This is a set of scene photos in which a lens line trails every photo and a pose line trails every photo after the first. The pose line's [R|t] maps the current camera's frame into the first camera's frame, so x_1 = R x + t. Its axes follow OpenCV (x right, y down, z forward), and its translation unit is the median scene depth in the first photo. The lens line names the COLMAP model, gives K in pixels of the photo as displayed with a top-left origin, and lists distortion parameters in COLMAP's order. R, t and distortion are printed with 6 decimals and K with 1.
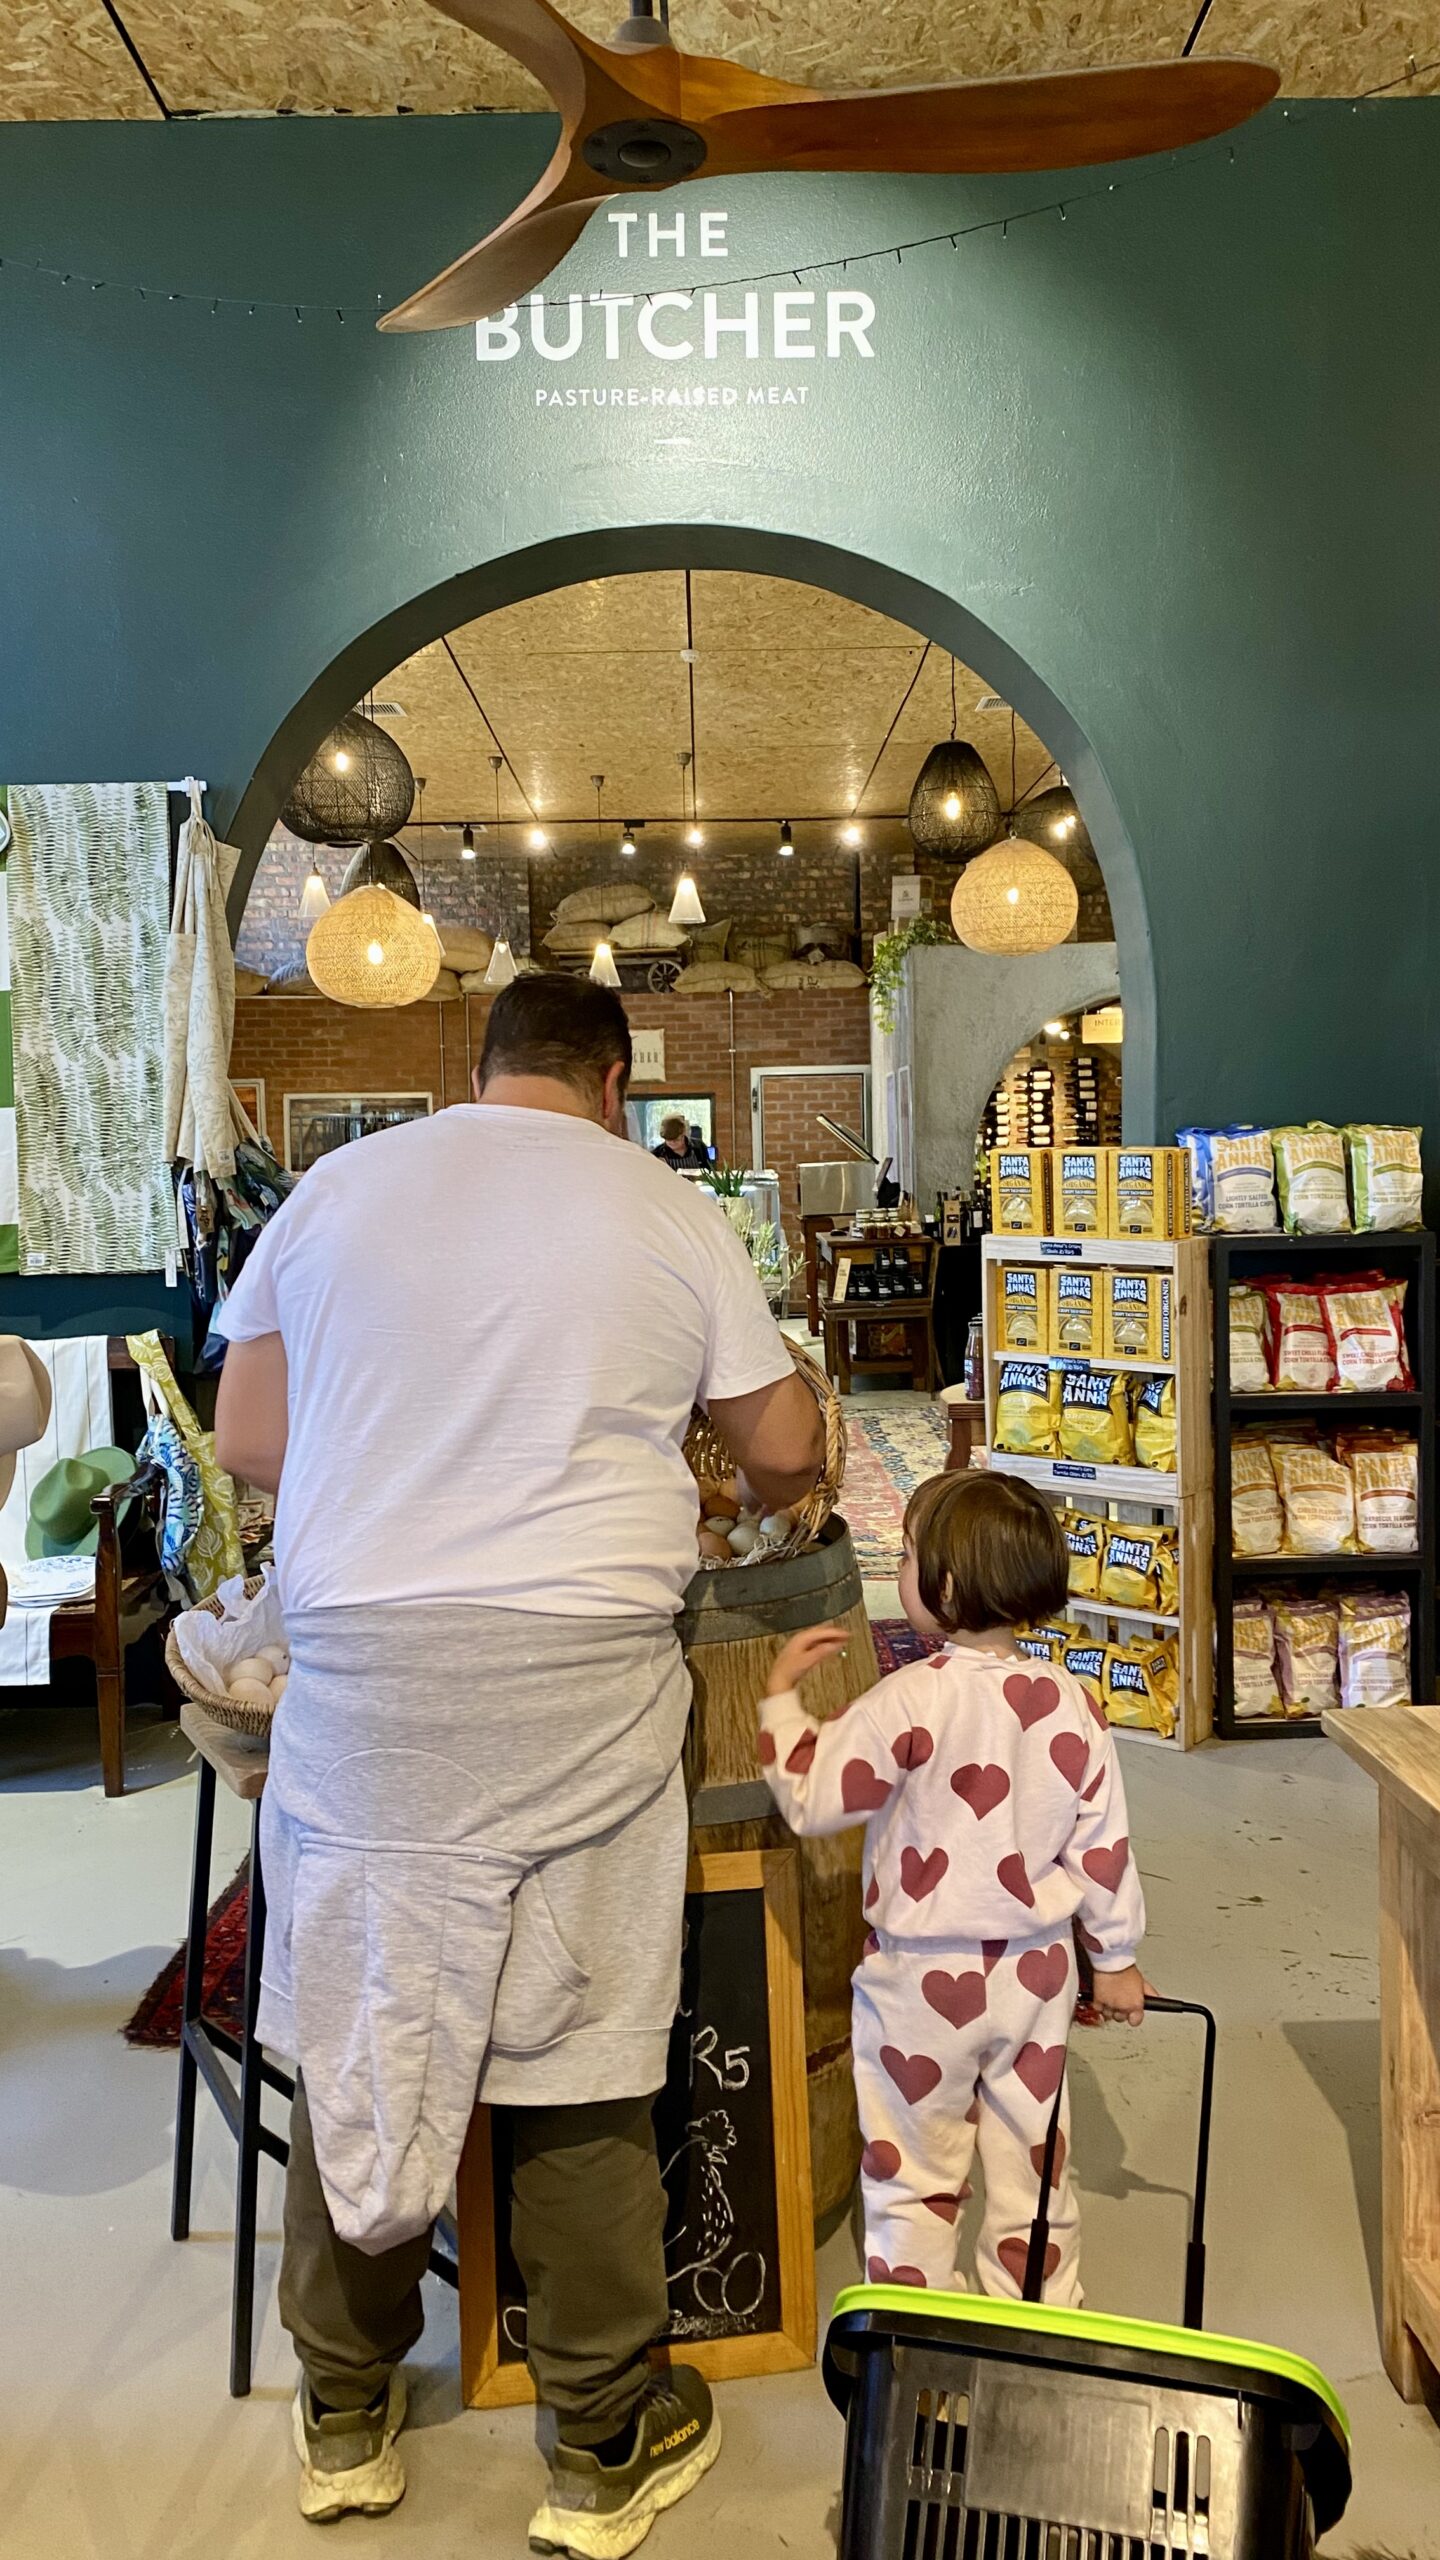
lens RADIAL K [[2763.1, 0, 723.1], [0, 2763.1, 1282.0], [0, 0, 1]] dist [0.001195, 0.000000]
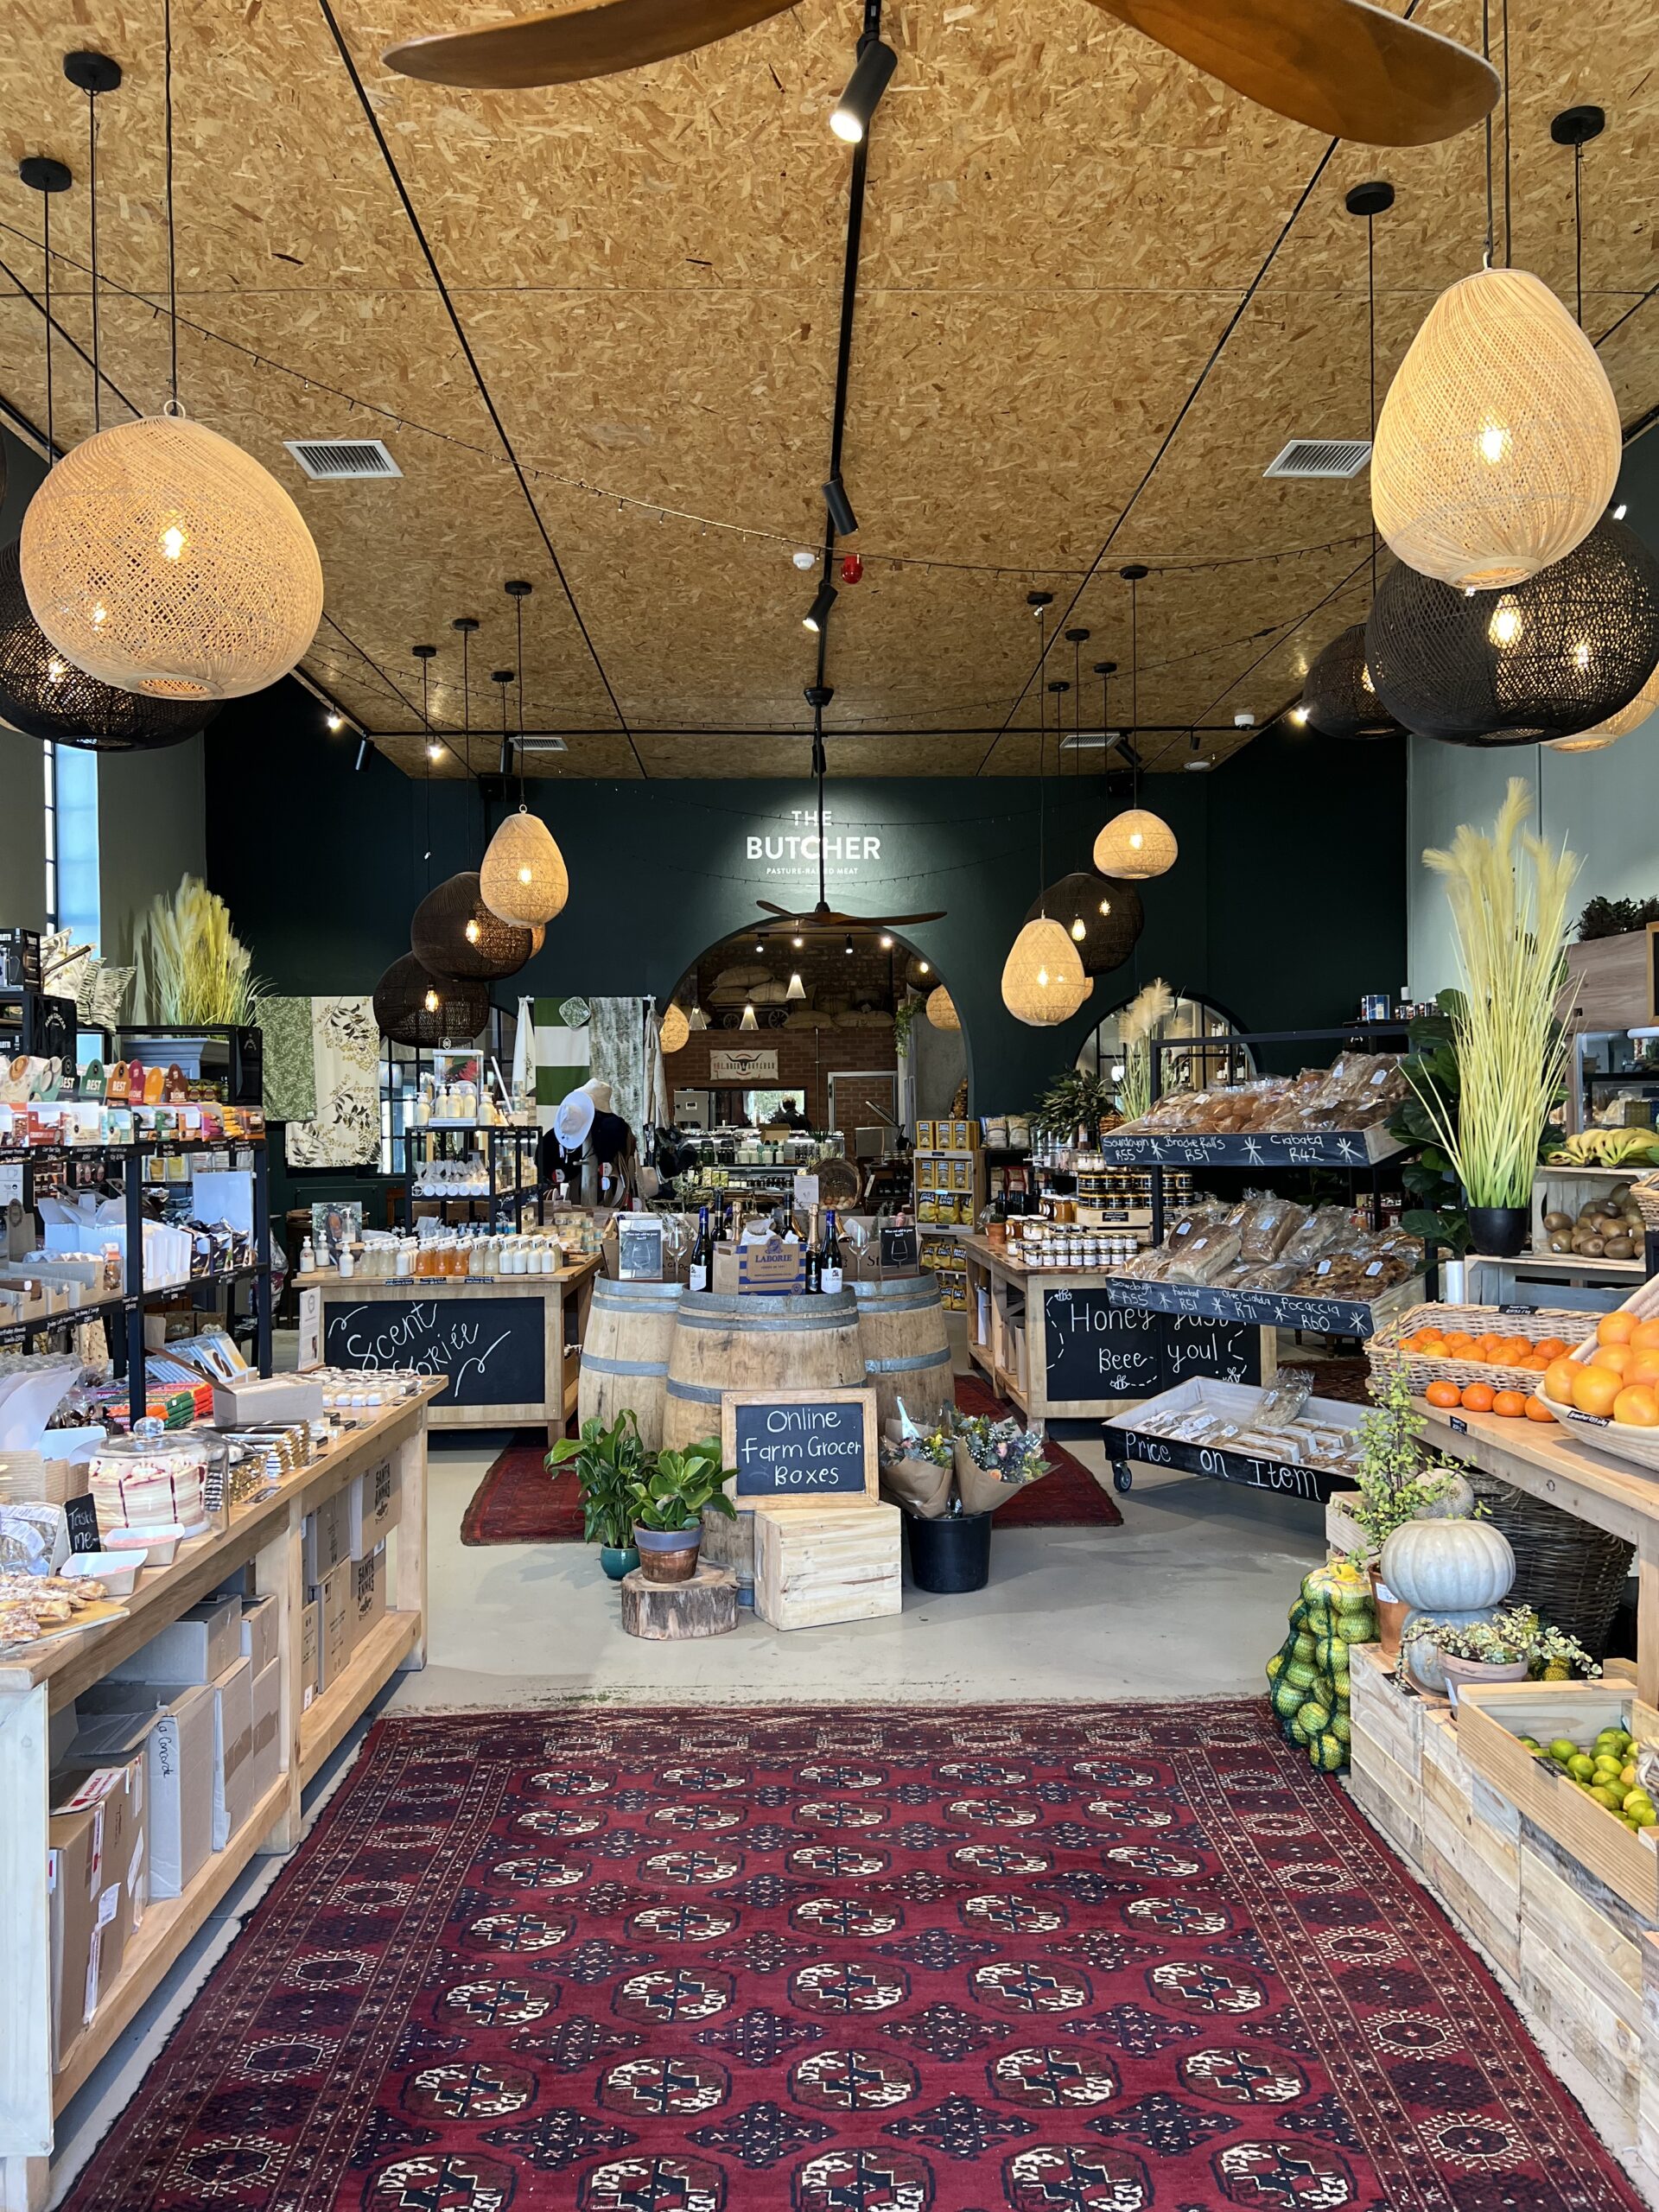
lens RADIAL K [[1670.5, 0, 827.7], [0, 1670.5, 1106.7], [0, 0, 1]] dist [0.002731, 0.000068]
pose [[0.999916, 0.007482, 0.010599, -0.001406], [-0.006887, 0.998460, -0.055038, 0.002683], [-0.010995, 0.054961, 0.998428, -0.059218]]
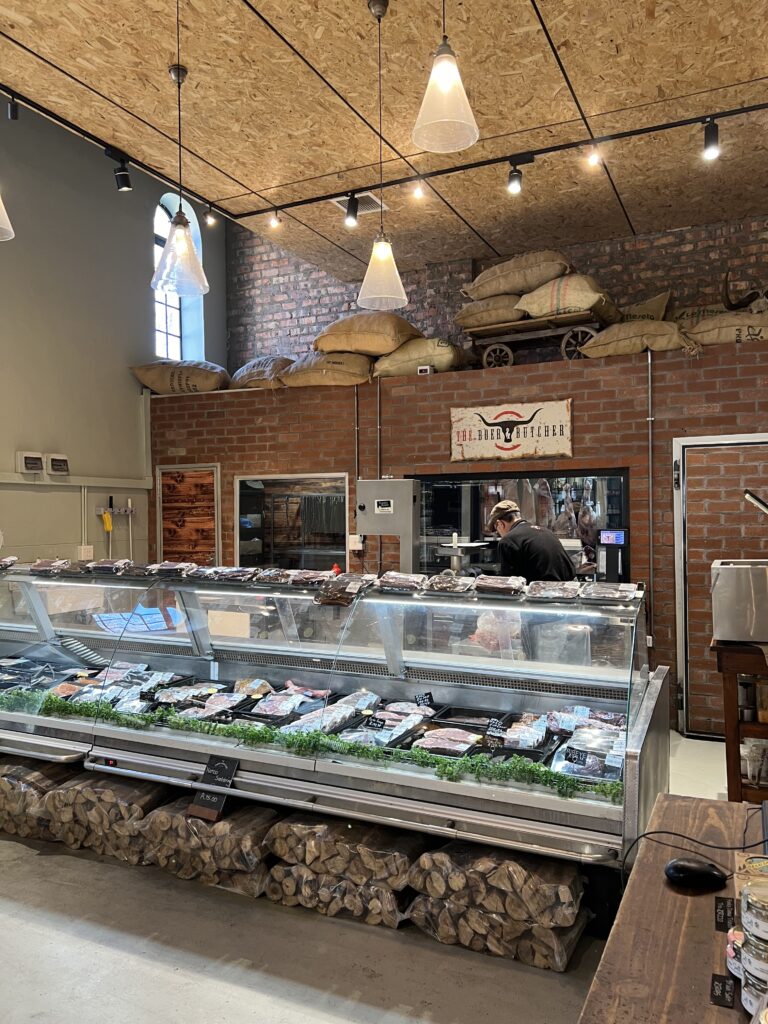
lens RADIAL K [[773.3, 0, 381.2], [0, 773.3, 511.7], [0, 0, 1]] dist [0.002731, 0.000068]
pose [[0.886736, 0.007401, -0.462218, 0.040898], [-0.026858, 0.999008, -0.035529, -0.043786], [0.461496, 0.043919, 0.886055, 0.747933]]
